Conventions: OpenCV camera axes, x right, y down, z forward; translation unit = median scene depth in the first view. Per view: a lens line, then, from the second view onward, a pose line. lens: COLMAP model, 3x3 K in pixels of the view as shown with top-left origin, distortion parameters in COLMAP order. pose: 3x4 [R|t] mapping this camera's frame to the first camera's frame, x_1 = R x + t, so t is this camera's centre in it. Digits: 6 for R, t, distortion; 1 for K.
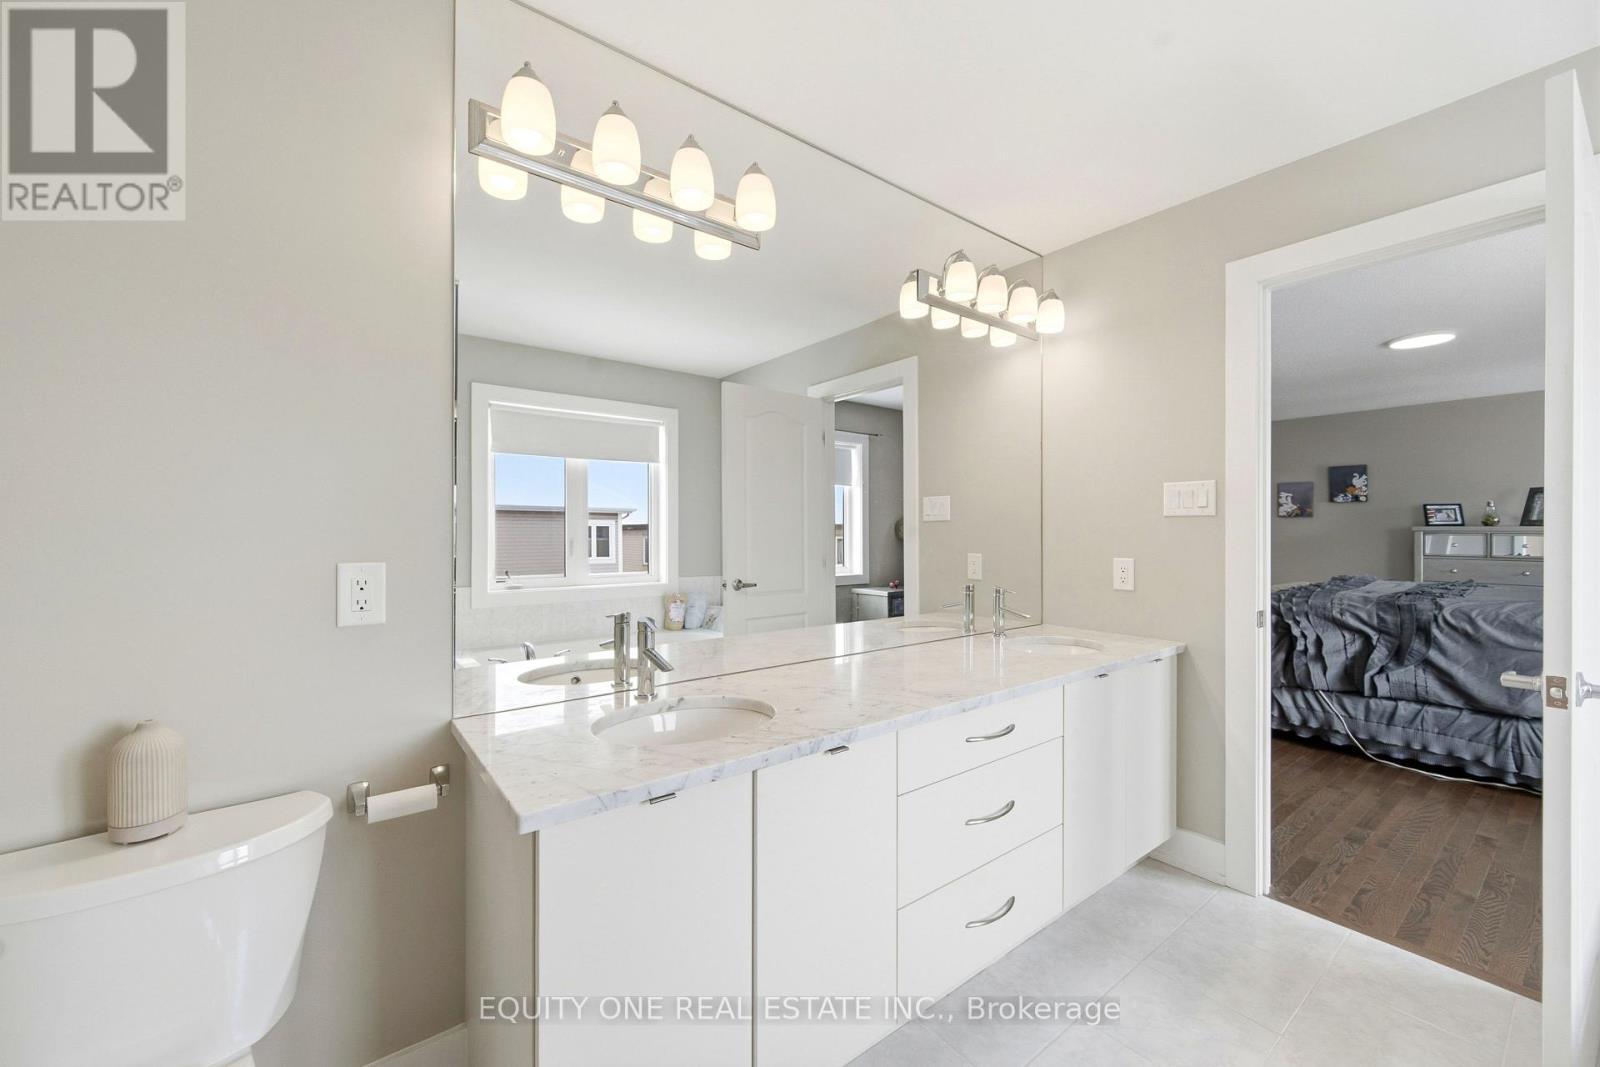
lens RADIAL K [[631.4, 0, 805.4], [0, 631.4, 531.6], [0, 0, 1]] dist [-0.001284, -0.000048]
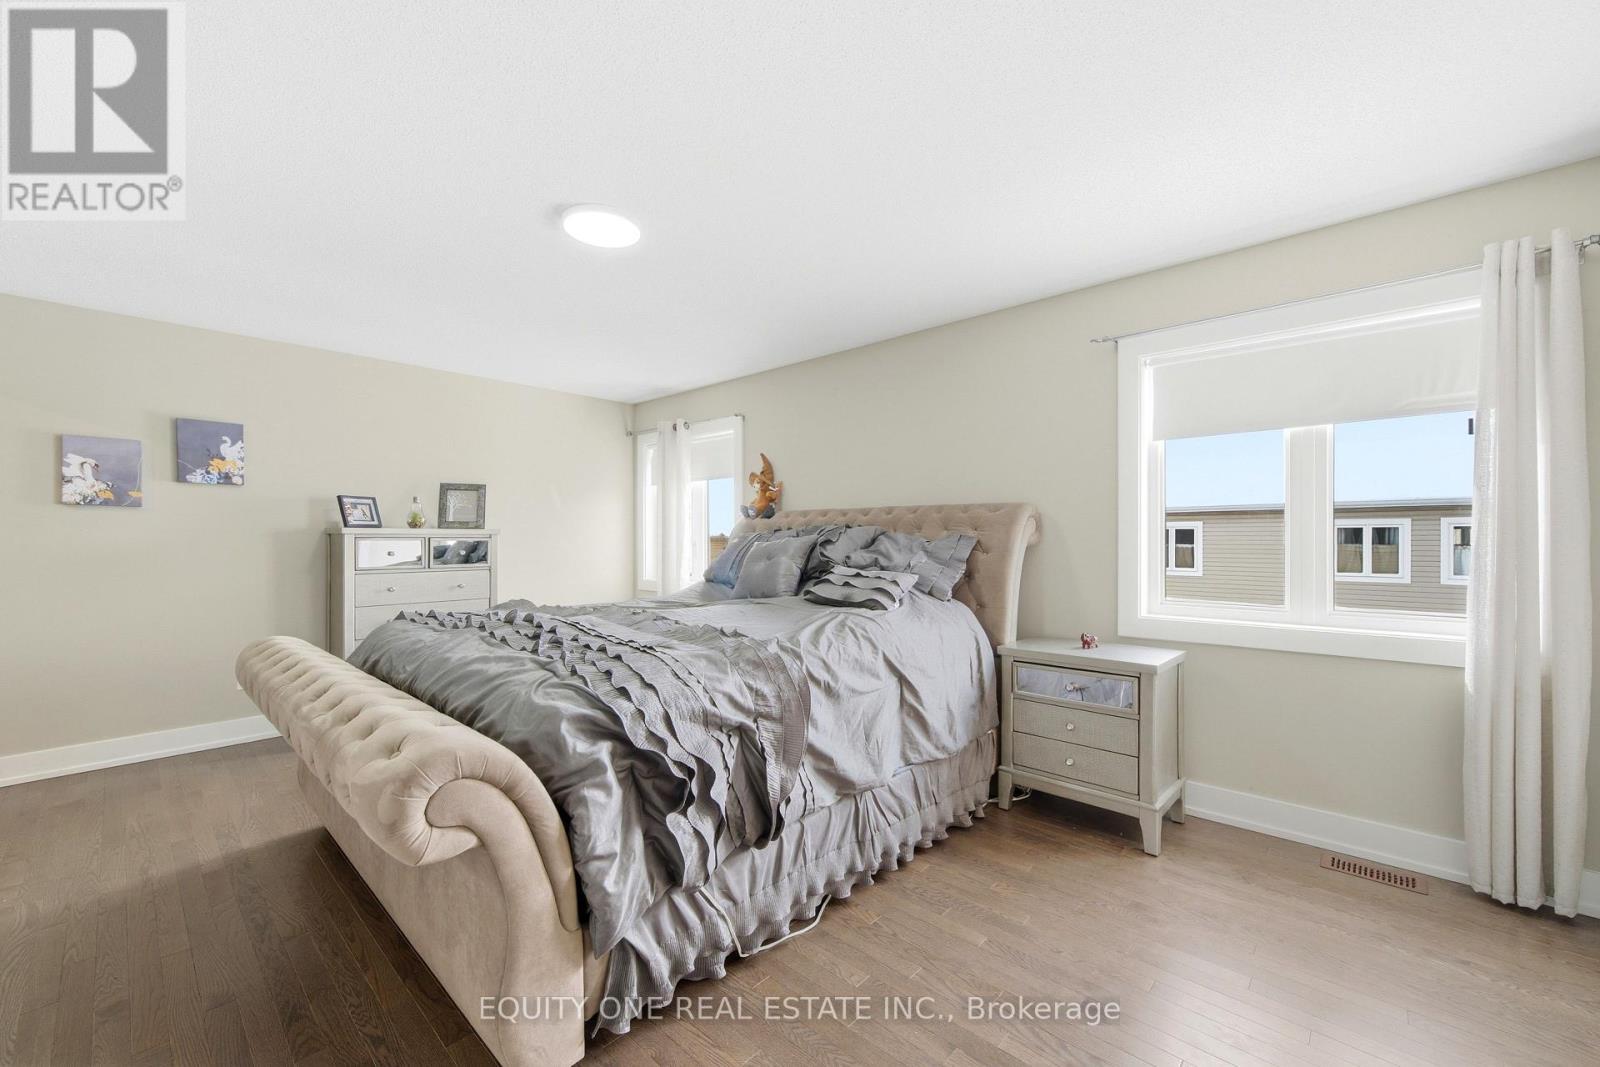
lens RADIAL K [[631.4, 0, 803.6], [0, 631.4, 537.6], [0, 0, 1]] dist [-0.001284, -0.000048]
pose [[-0.174888, -0.003155, 0.984583, 0.219892], [0.002740, 0.999989, 0.003691, 0.001429], [-0.984585, 0.003343, -0.174877, 0.628720]]
